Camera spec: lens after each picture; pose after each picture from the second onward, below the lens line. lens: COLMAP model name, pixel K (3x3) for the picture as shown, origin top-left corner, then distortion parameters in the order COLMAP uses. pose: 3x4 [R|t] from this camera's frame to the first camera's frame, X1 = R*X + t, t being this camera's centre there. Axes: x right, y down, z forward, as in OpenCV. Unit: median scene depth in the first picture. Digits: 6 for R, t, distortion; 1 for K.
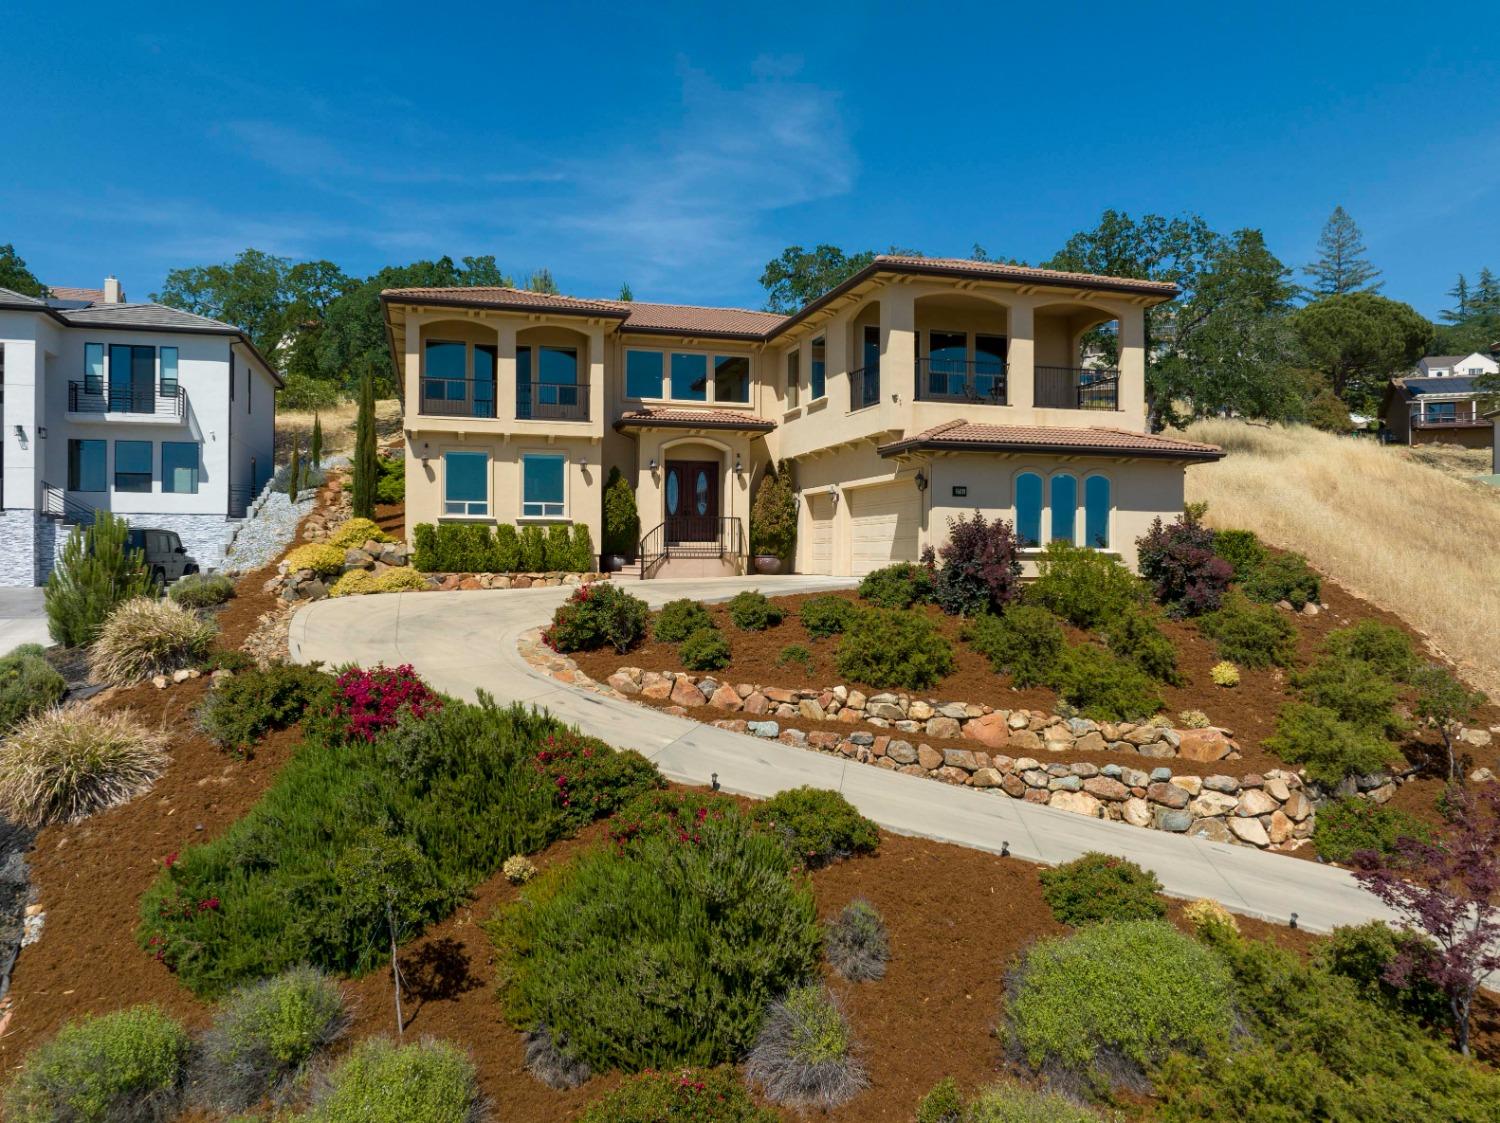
lens RADIAL K [[1056.4, 0, 750.0], [0, 1056.4, 561.5], [0, 0, 1]] dist [-0.038293, -0.001369]
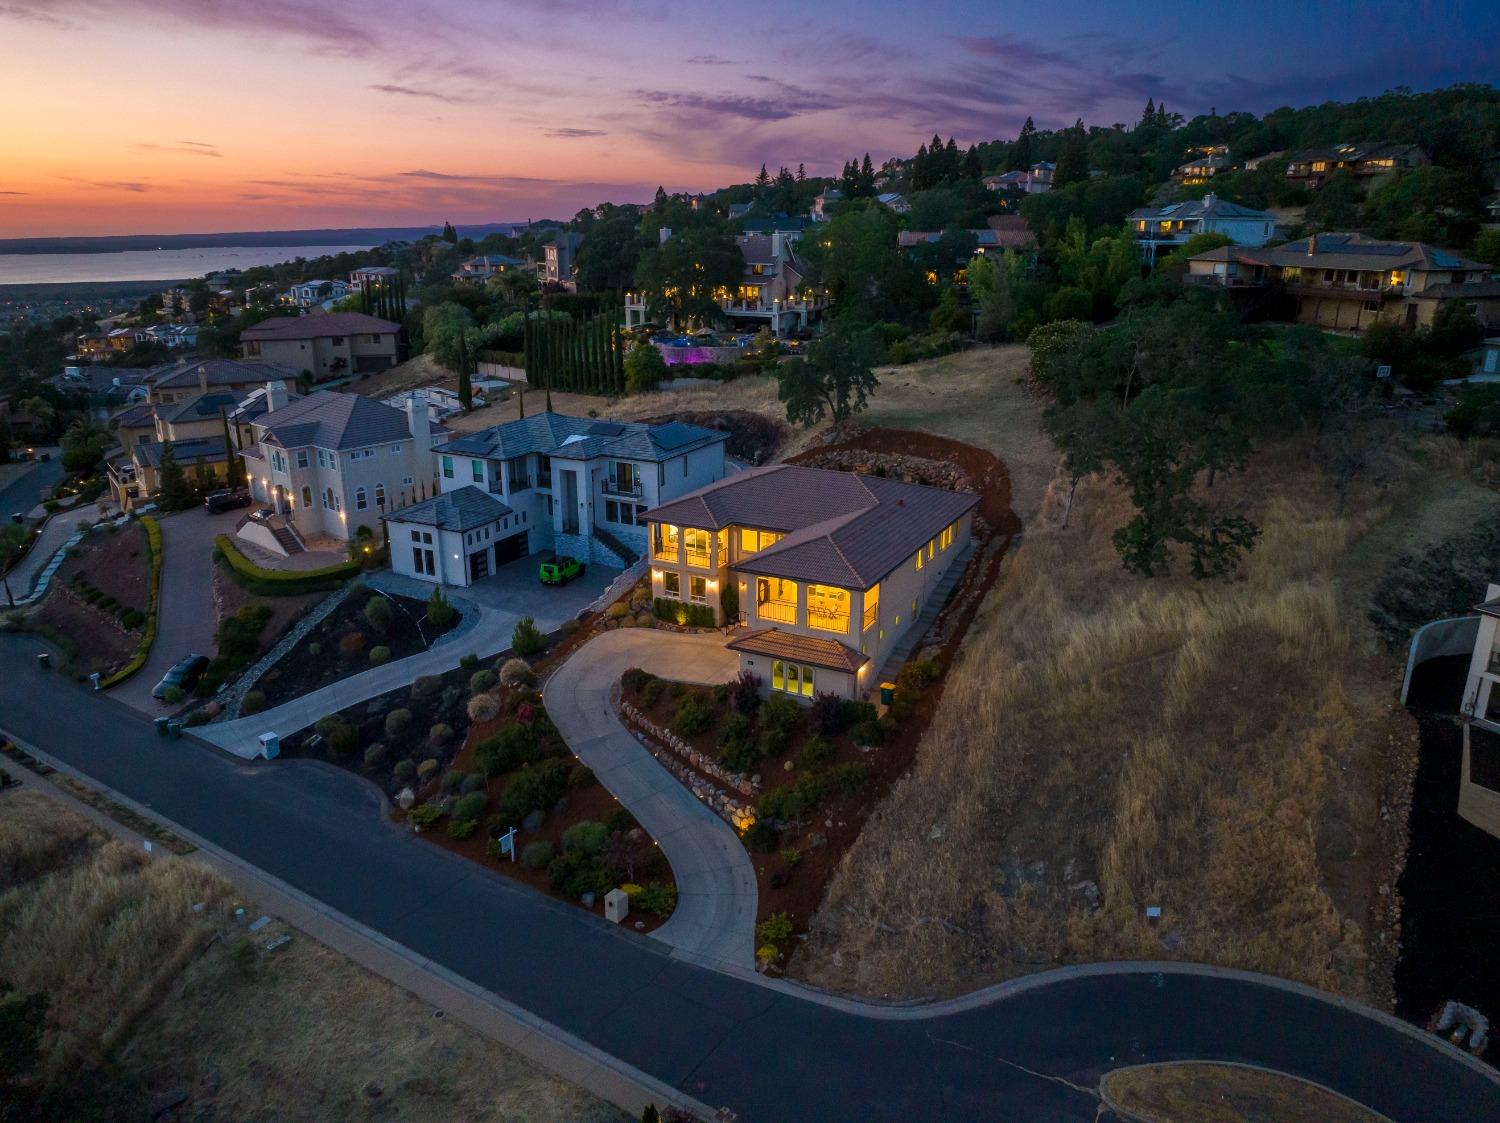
lens RADIAL K [[1056.4, 0, 750.0], [0, 1056.4, 561.5], [0, 0, 1]] dist [-0.038293, -0.001369]
pose [[0.716459, 0.211360, -0.664841, 1.499703], [-0.000219, 0.953069, 0.302754, -0.873519], [0.697629, -0.216765, 0.682881, -0.569854]]
